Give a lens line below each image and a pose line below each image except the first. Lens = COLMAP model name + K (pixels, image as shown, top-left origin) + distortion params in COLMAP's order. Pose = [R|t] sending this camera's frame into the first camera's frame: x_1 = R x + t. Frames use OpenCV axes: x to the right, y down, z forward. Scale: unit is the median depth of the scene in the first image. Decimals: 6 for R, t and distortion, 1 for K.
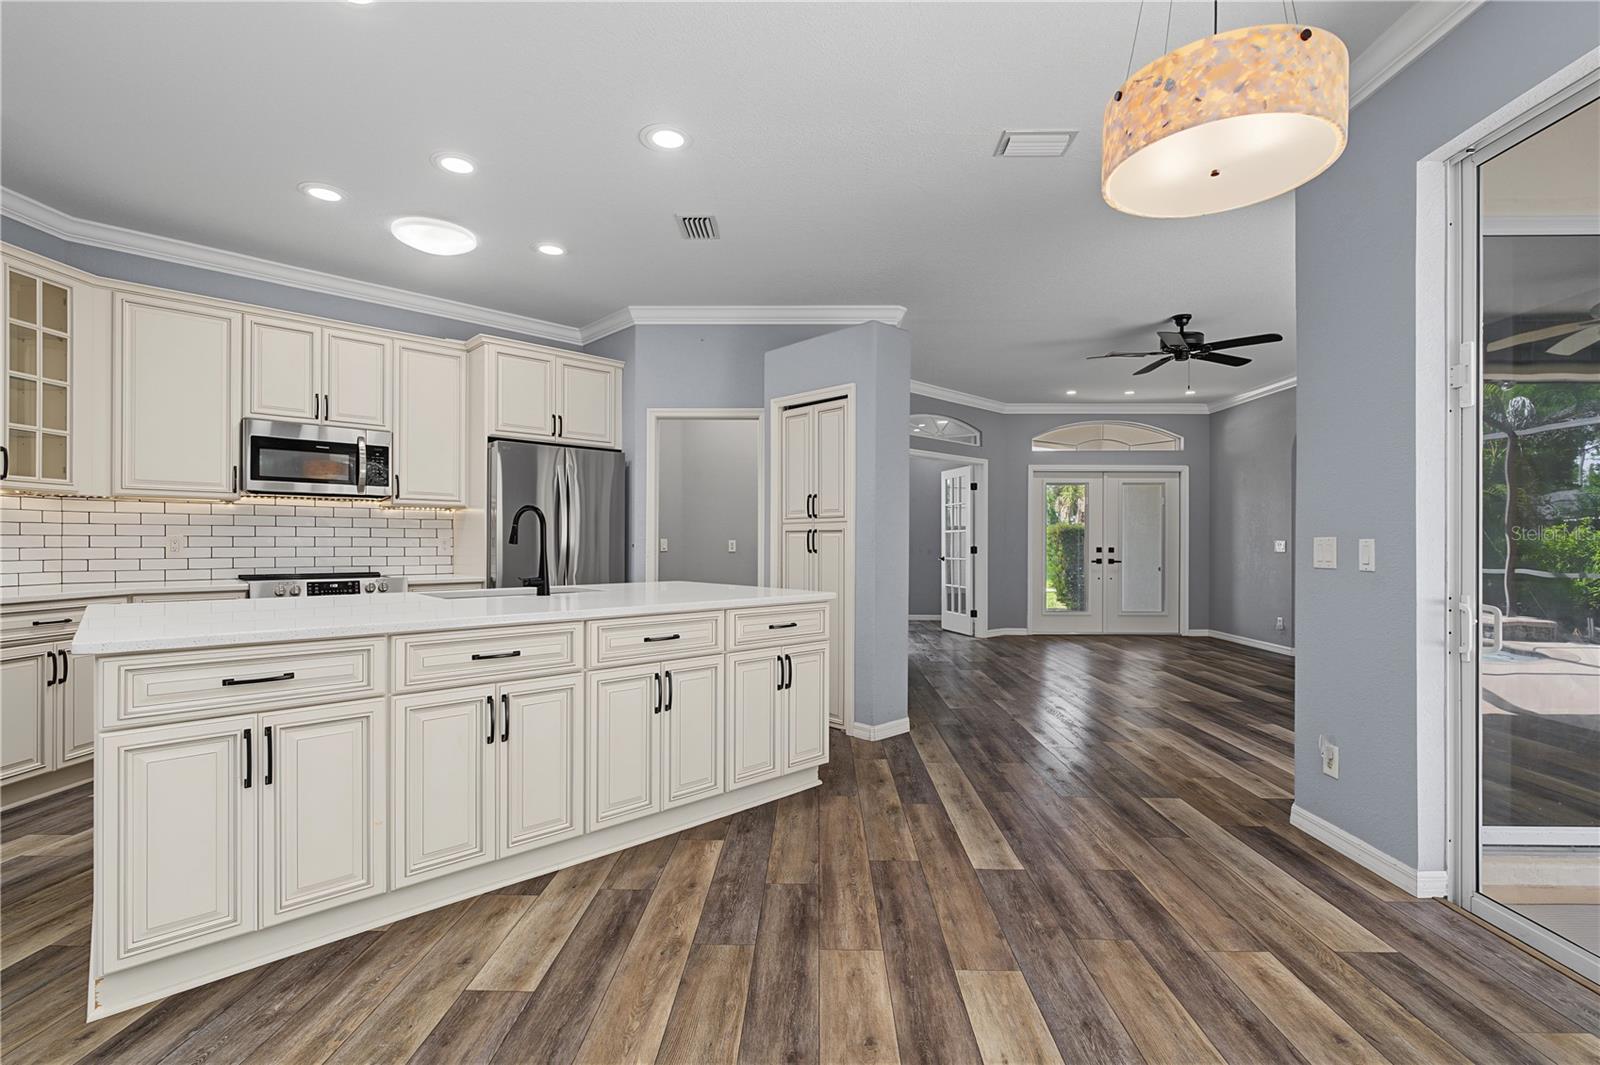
lens RADIAL K [[721.6, 0, 804.4], [0, 721.6, 540.9], [0, 0, 1]] dist [-0.010245, 0.003054]
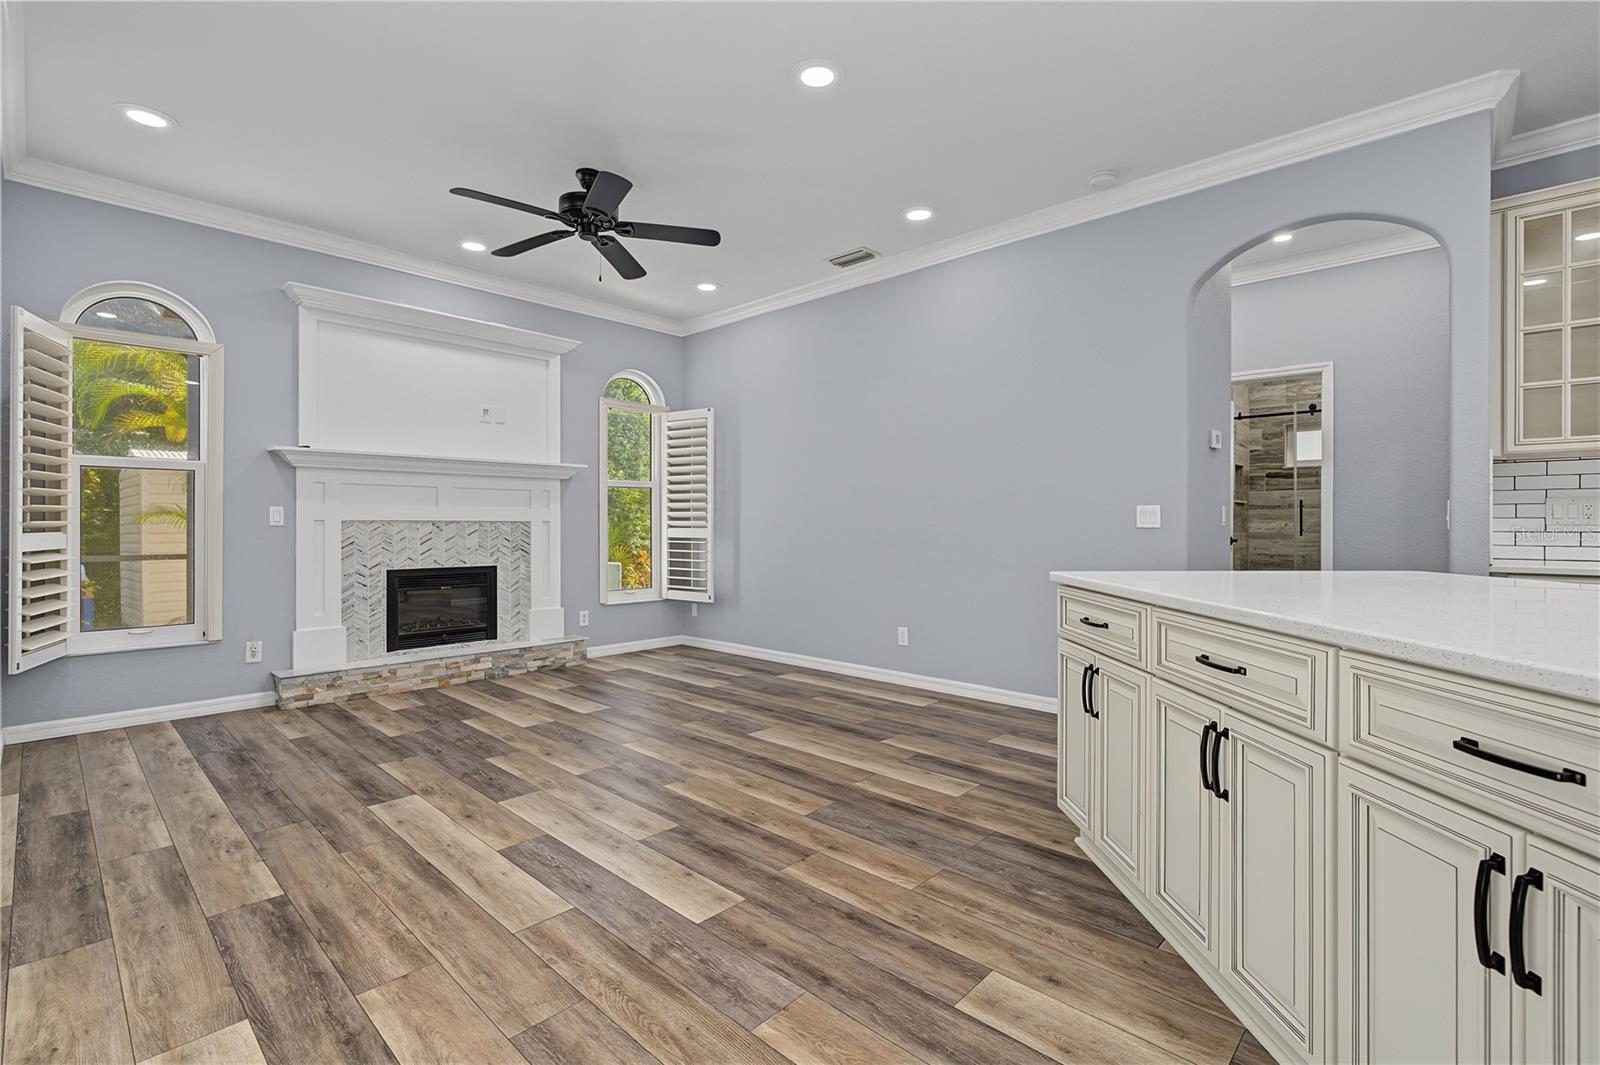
lens RADIAL K [[721.6, 0, 797.4], [0, 721.6, 525.8], [0, 0, 1]] dist [-0.010245, 0.003054]
pose [[-0.674729, -0.000966, -0.738065, 0.166490], [-0.002824, 0.999995, 0.001274, 0.017440], [0.738060, 0.002944, -0.674728, 0.605779]]
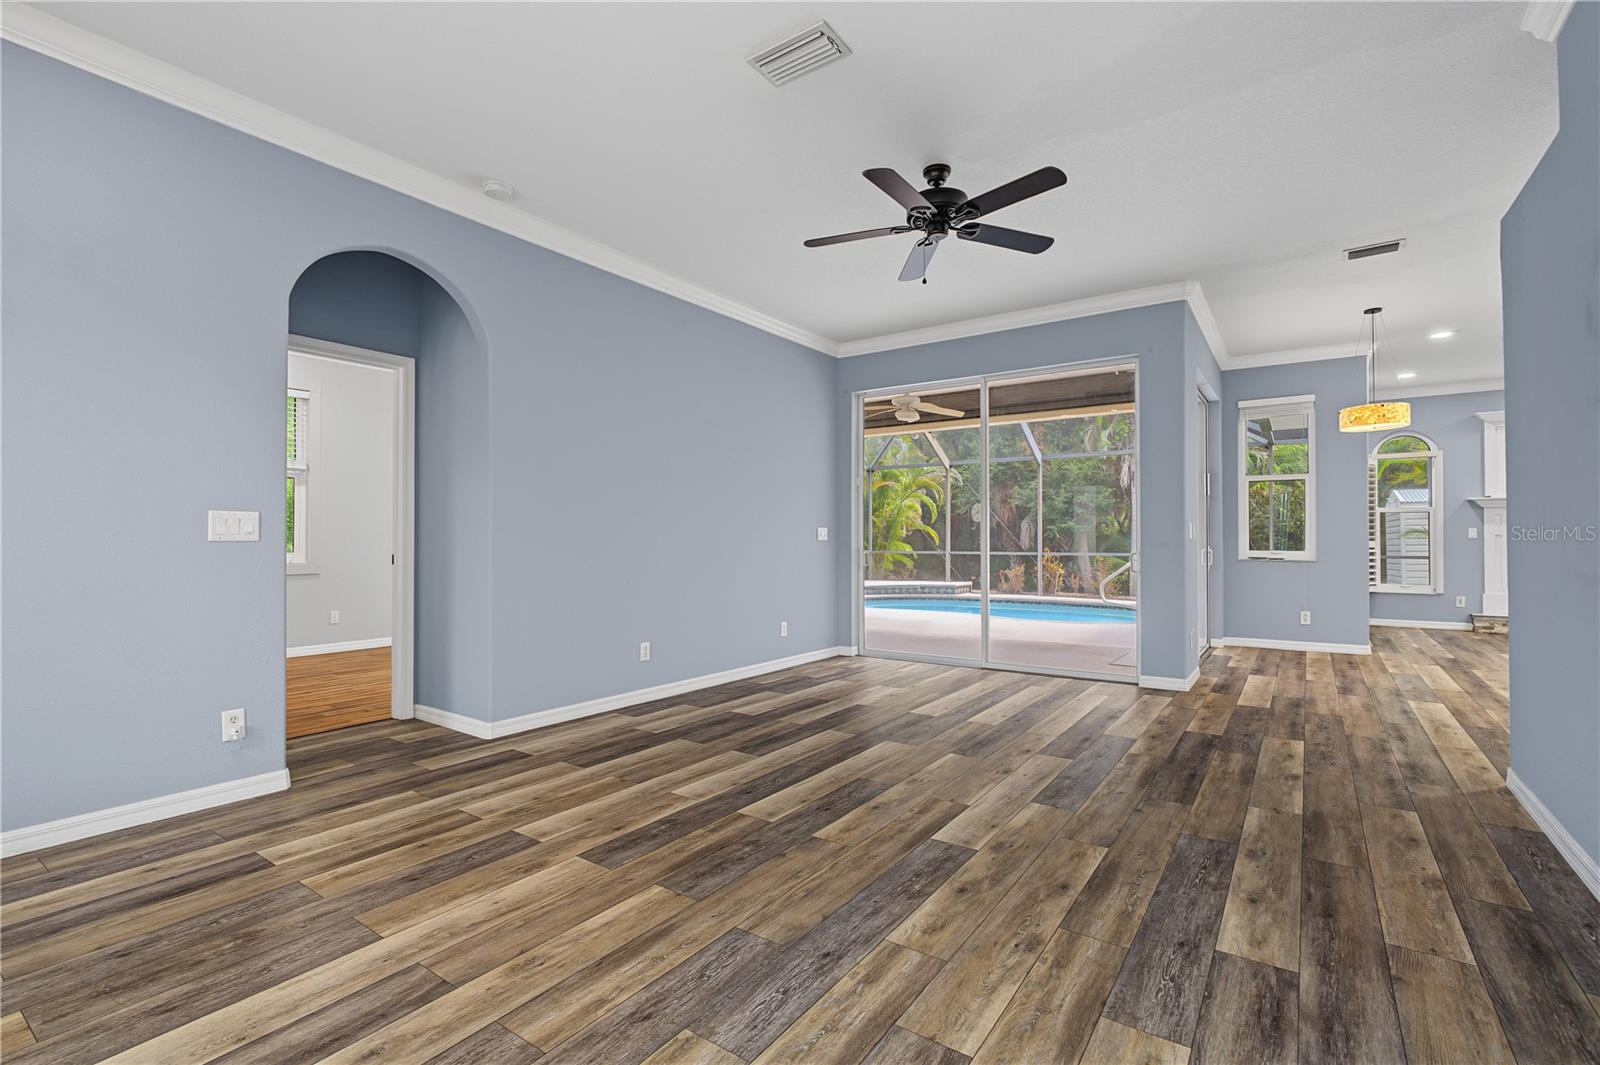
lens RADIAL K [[721.6, 0, 803.5], [0, 721.6, 532.7], [0, 0, 1]] dist [-0.010245, 0.003054]
pose [[-0.827936, 0.003519, 0.560812, 0.323314], [-0.001424, 0.999964, -0.008376, 0.023698], [-0.560821, -0.007733, -0.827901, 1.967789]]
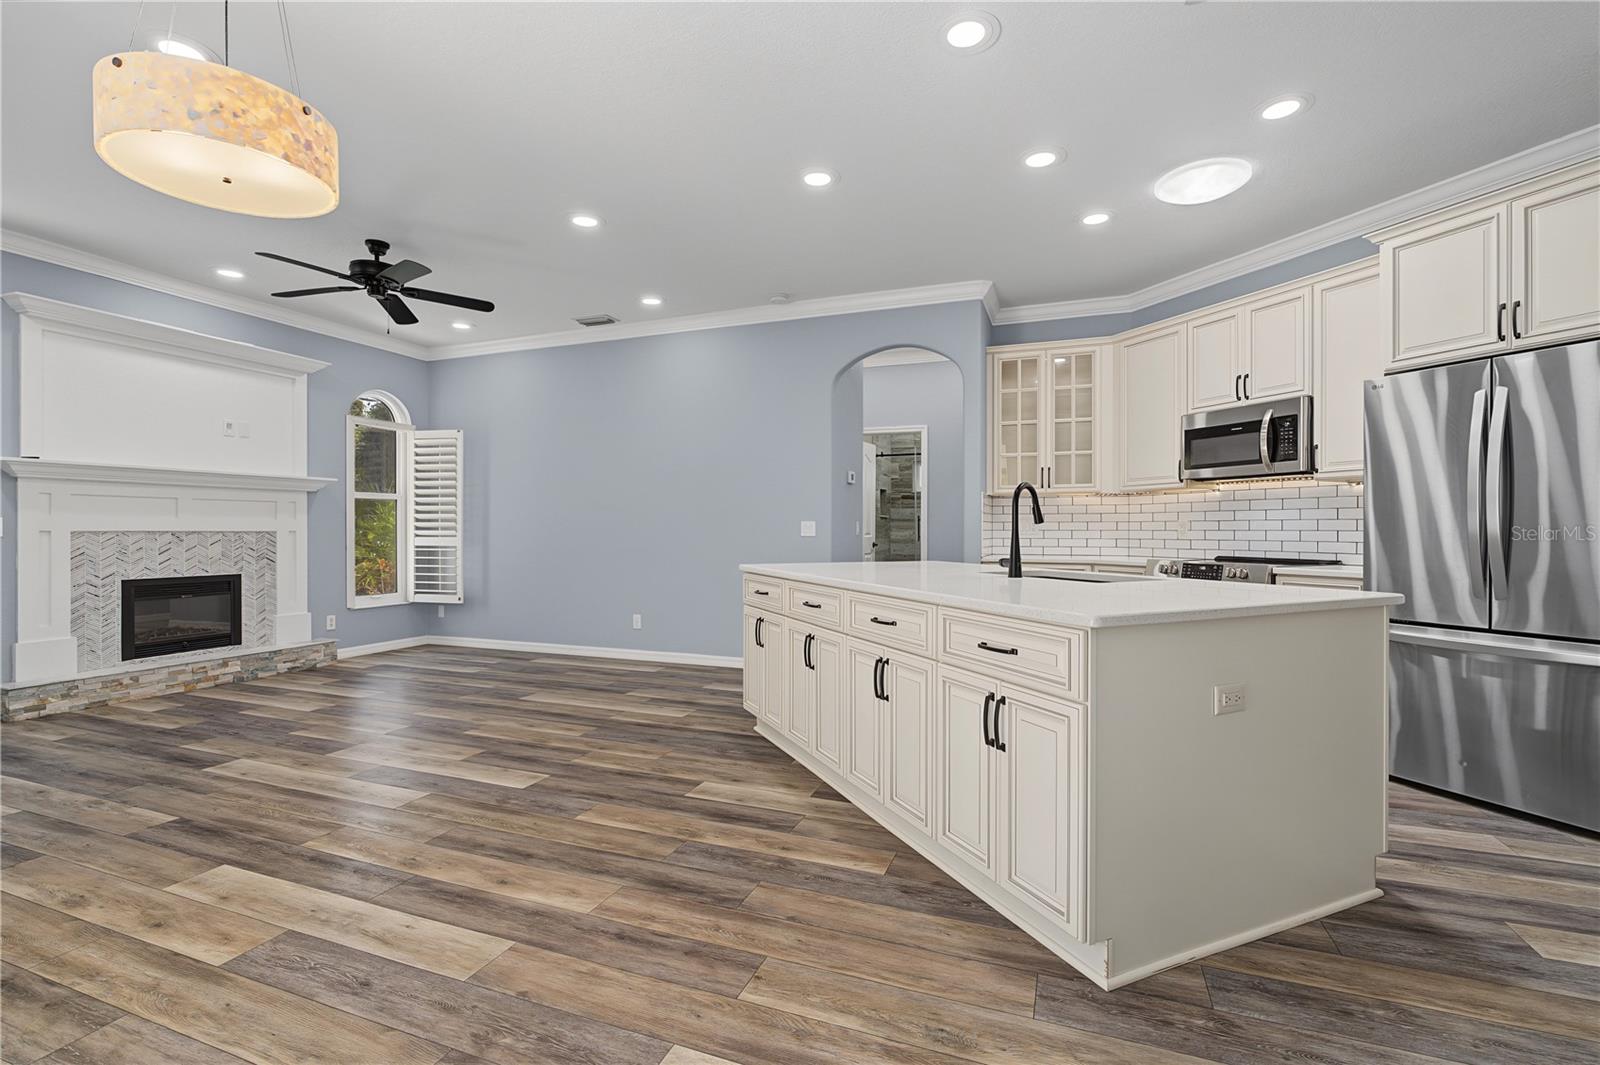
lens RADIAL K [[721.6, 0, 799.7], [0, 721.6, 530.3], [0, 0, 1]] dist [-0.010245, 0.003054]
pose [[-0.343977, -0.003046, -0.938973, 0.447388], [-0.002325, 0.999994, -0.002393, 0.011942], [0.938975, 0.001360, -0.343982, 0.757285]]
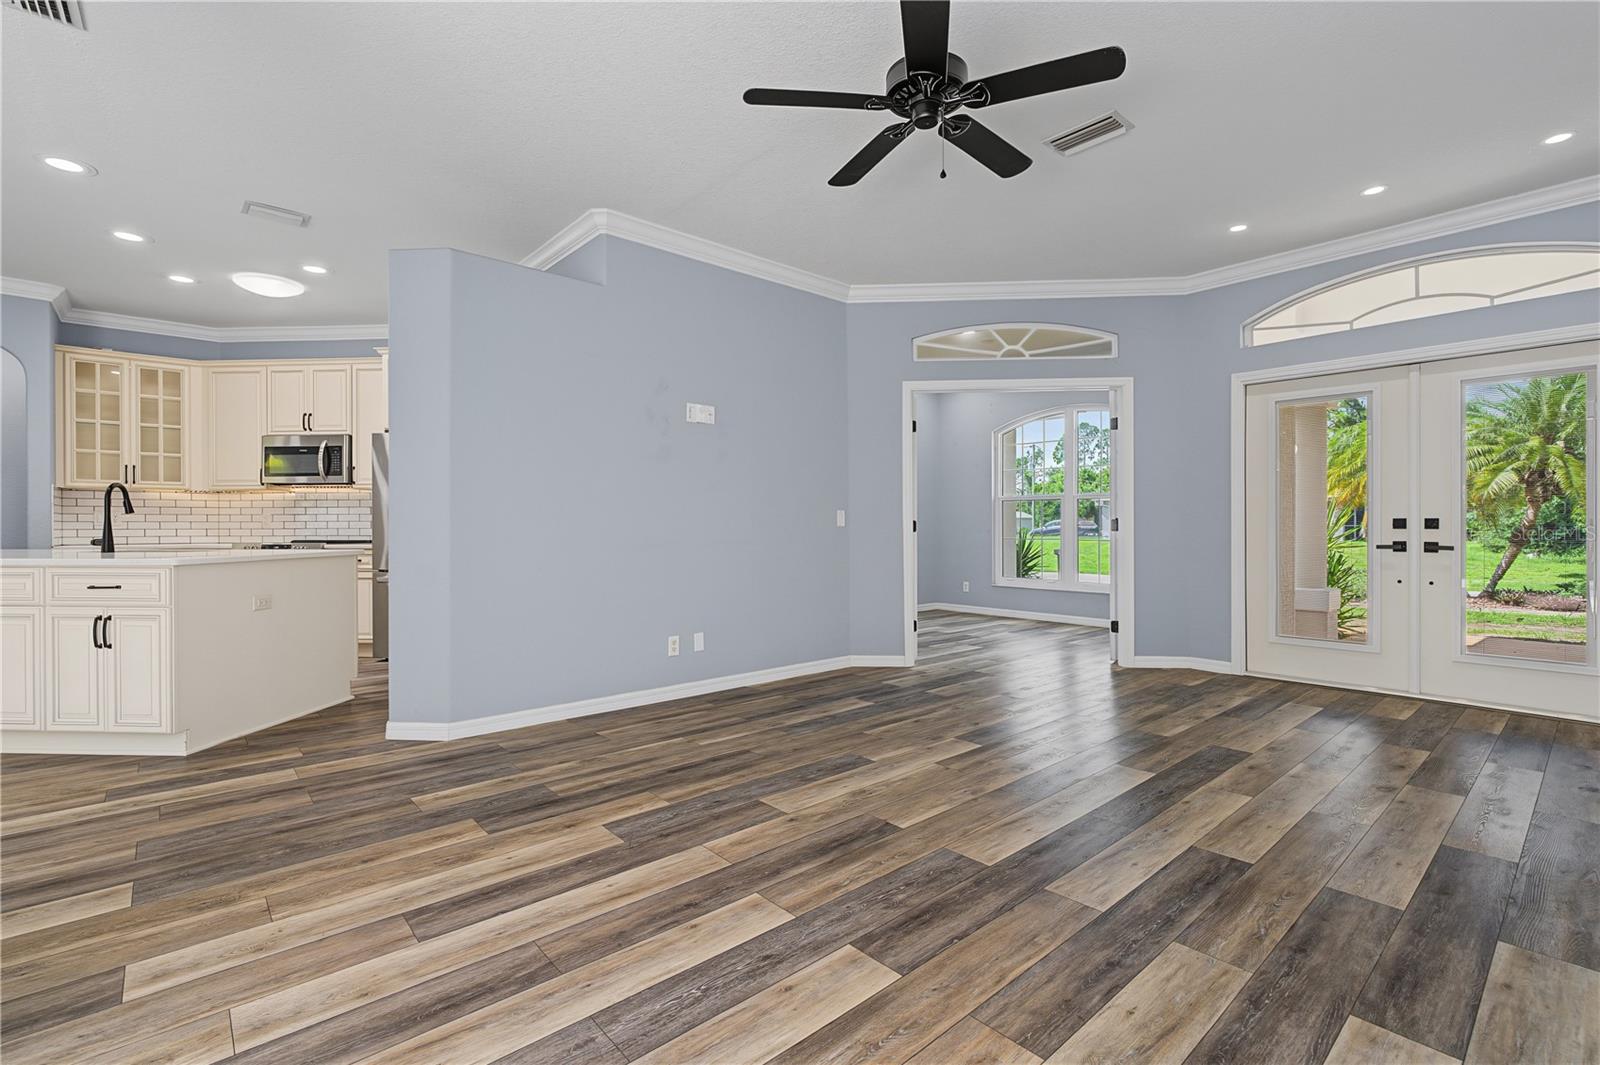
lens RADIAL K [[721.6, 0, 806.7], [0, 721.6, 528.8], [0, 0, 1]] dist [-0.010245, 0.003054]
pose [[0.677099, -0.002582, -0.735887, 1.016074], [0.005418, 0.999984, 0.001476, 0.026785], [0.735872, -0.004987, 0.677102, 0.751346]]
